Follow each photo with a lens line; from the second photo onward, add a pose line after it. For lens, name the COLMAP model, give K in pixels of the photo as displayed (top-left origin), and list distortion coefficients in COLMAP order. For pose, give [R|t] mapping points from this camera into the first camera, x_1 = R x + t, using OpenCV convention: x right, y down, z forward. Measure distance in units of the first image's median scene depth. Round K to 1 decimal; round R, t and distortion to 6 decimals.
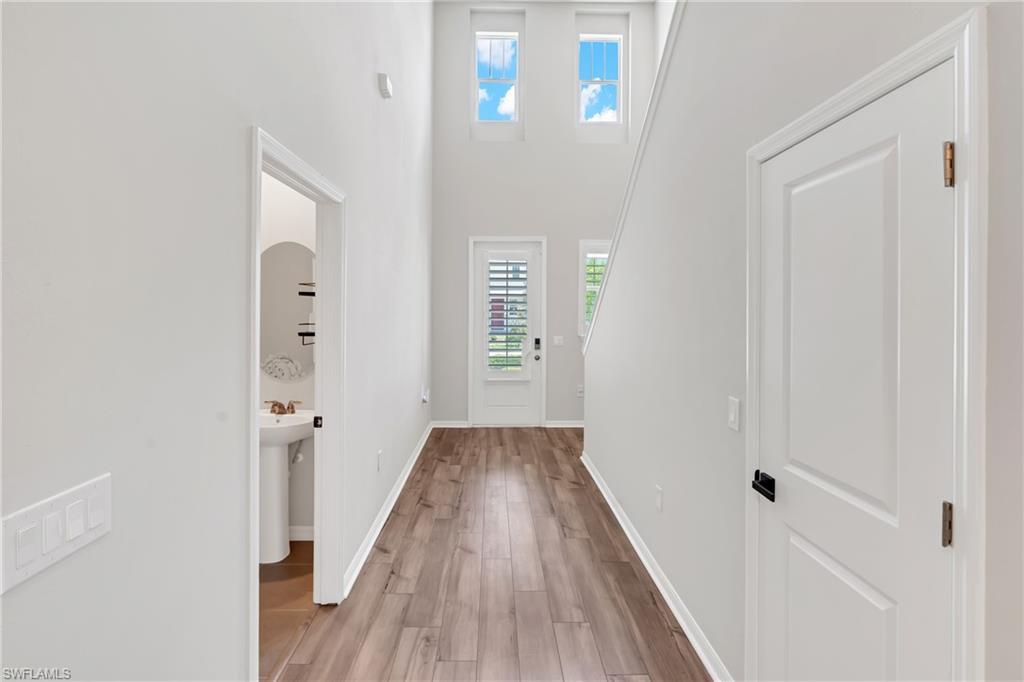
lens RADIAL K [[480.1, 0, 502.5], [0, 480.1, 315.9], [0, 0, 1]] dist [-0.002109, -0.000049]
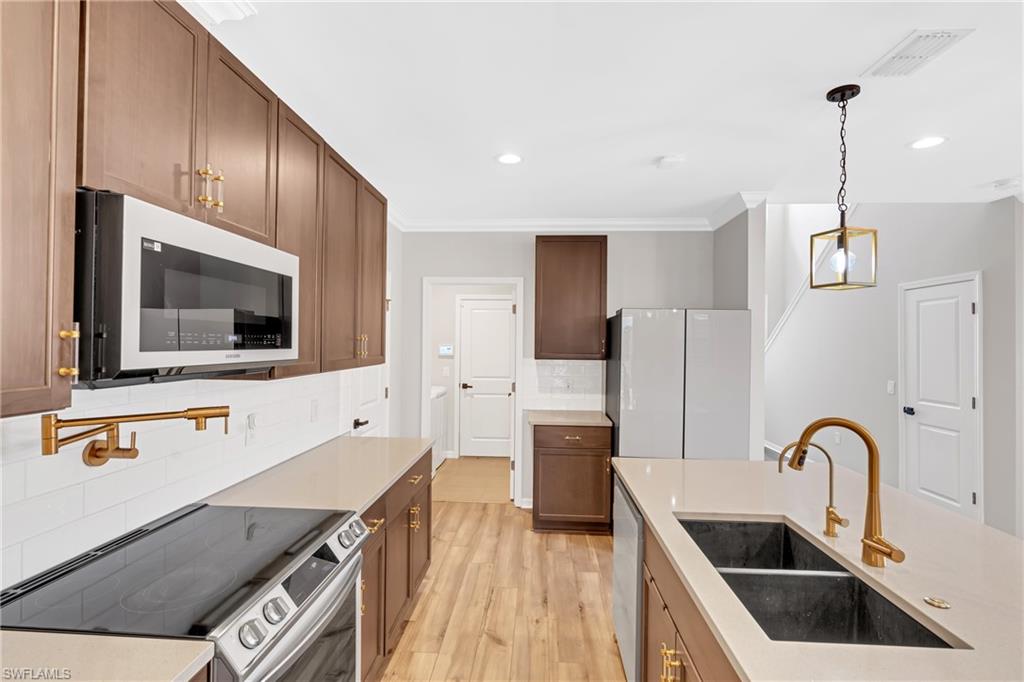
lens RADIAL K [[483.9, 0, 505.7], [0, 483.9, 335.2], [0, 0, 1]] dist [-0.007718, 0.005266]
pose [[0.996414, 0.005608, -0.084426, -0.646165], [-0.007319, 0.999774, -0.019976, -0.000273], [0.084295, 0.020522, 0.996229, -0.827738]]
